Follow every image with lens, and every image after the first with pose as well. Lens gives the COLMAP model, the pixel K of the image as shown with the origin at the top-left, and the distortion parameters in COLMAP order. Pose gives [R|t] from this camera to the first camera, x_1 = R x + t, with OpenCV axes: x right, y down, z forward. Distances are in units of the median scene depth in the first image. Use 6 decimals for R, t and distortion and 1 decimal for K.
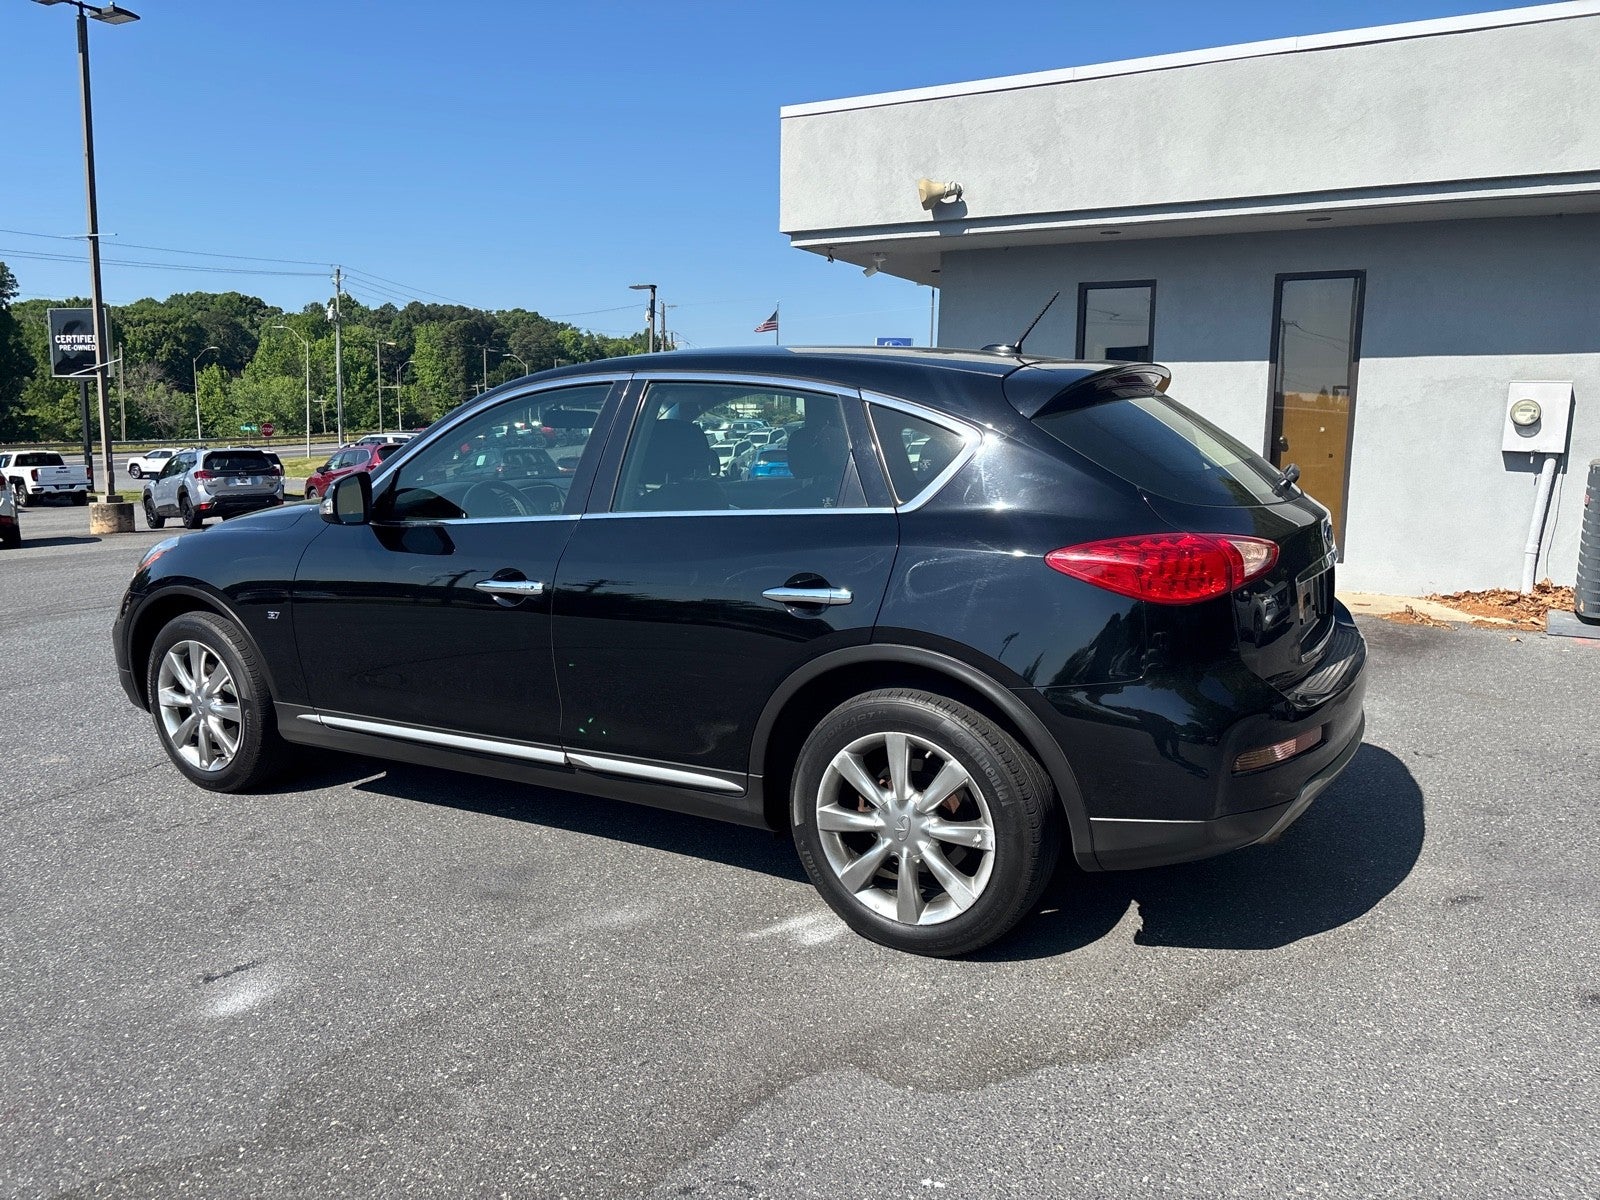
lens RADIAL K [[1199.6, 0, 798.4], [0, 1199.6, 597.3], [0, 0, 1]] dist [0.020632, -0.017822]
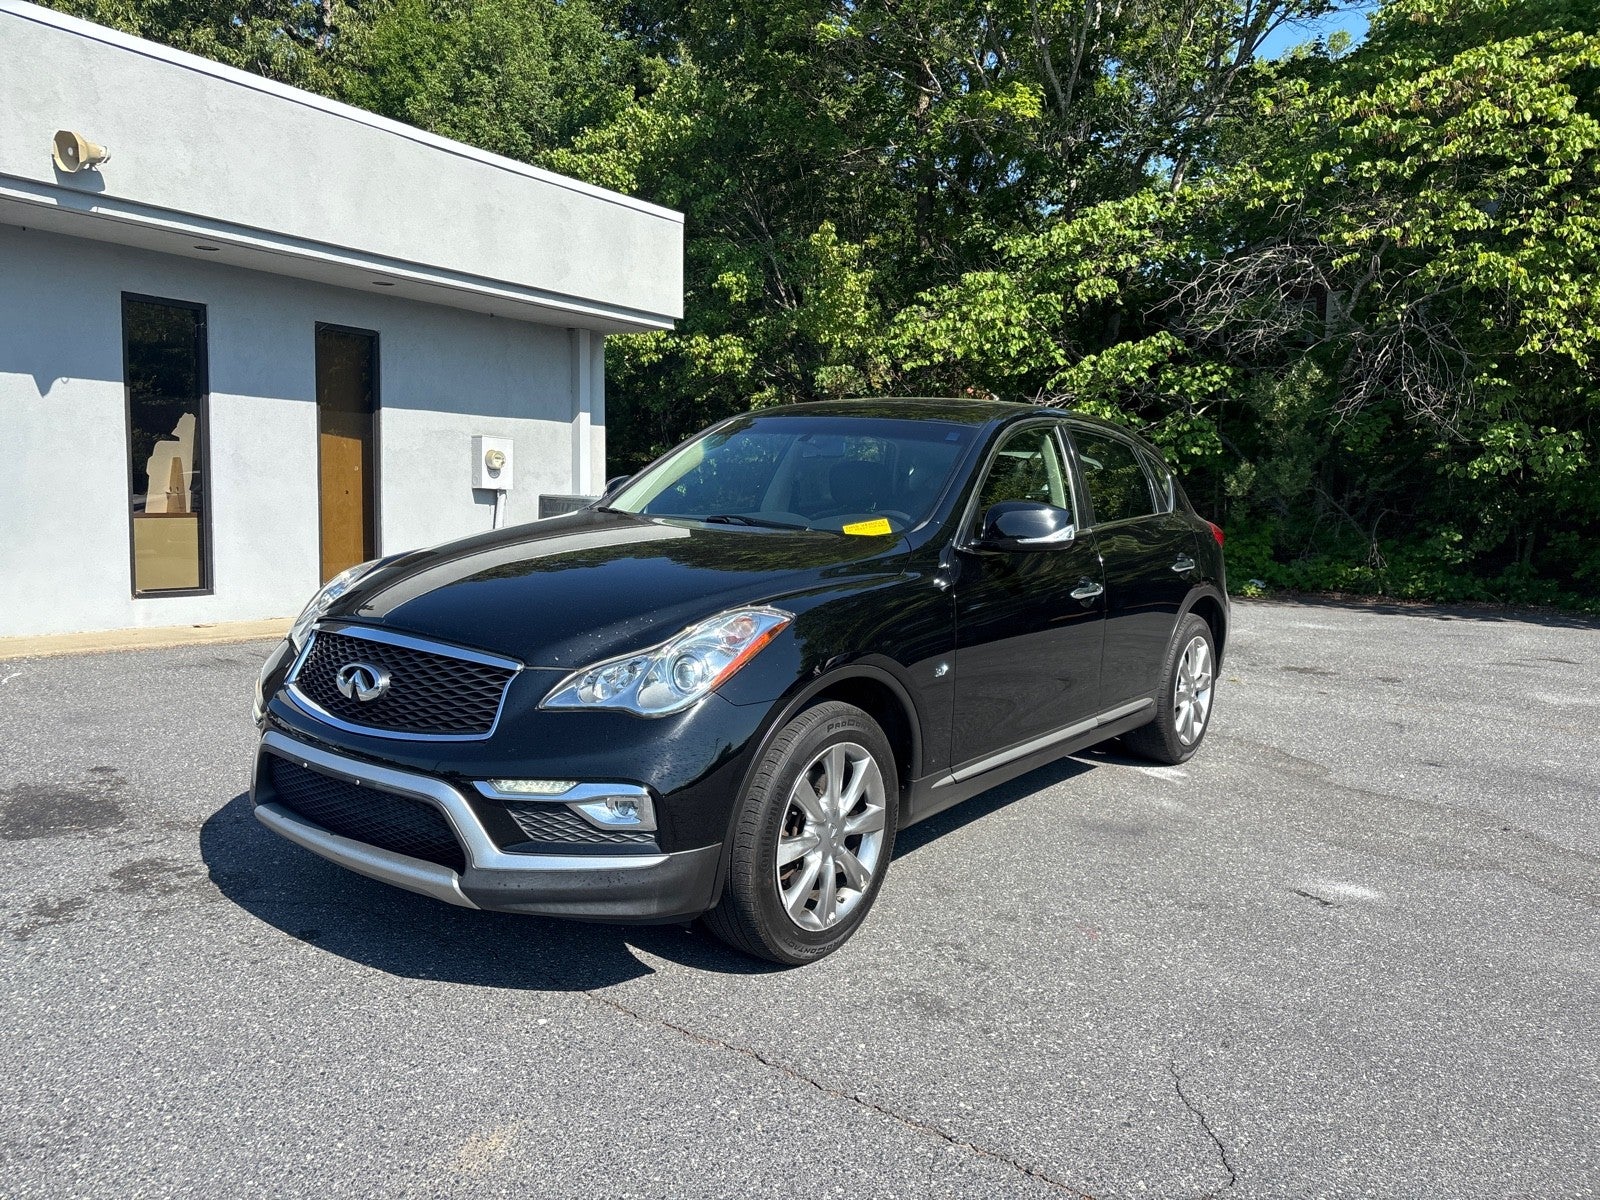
lens RADIAL K [[1199.6, 0, 798.1], [0, 1199.6, 600.2], [0, 0, 1]] dist [0.020632, -0.017822]
pose [[0.106417, -0.089084, 0.990323, -1.245865], [0.122902, 0.989519, 0.075805, -0.107852], [-0.986697, 0.113646, 0.116251, 0.970046]]
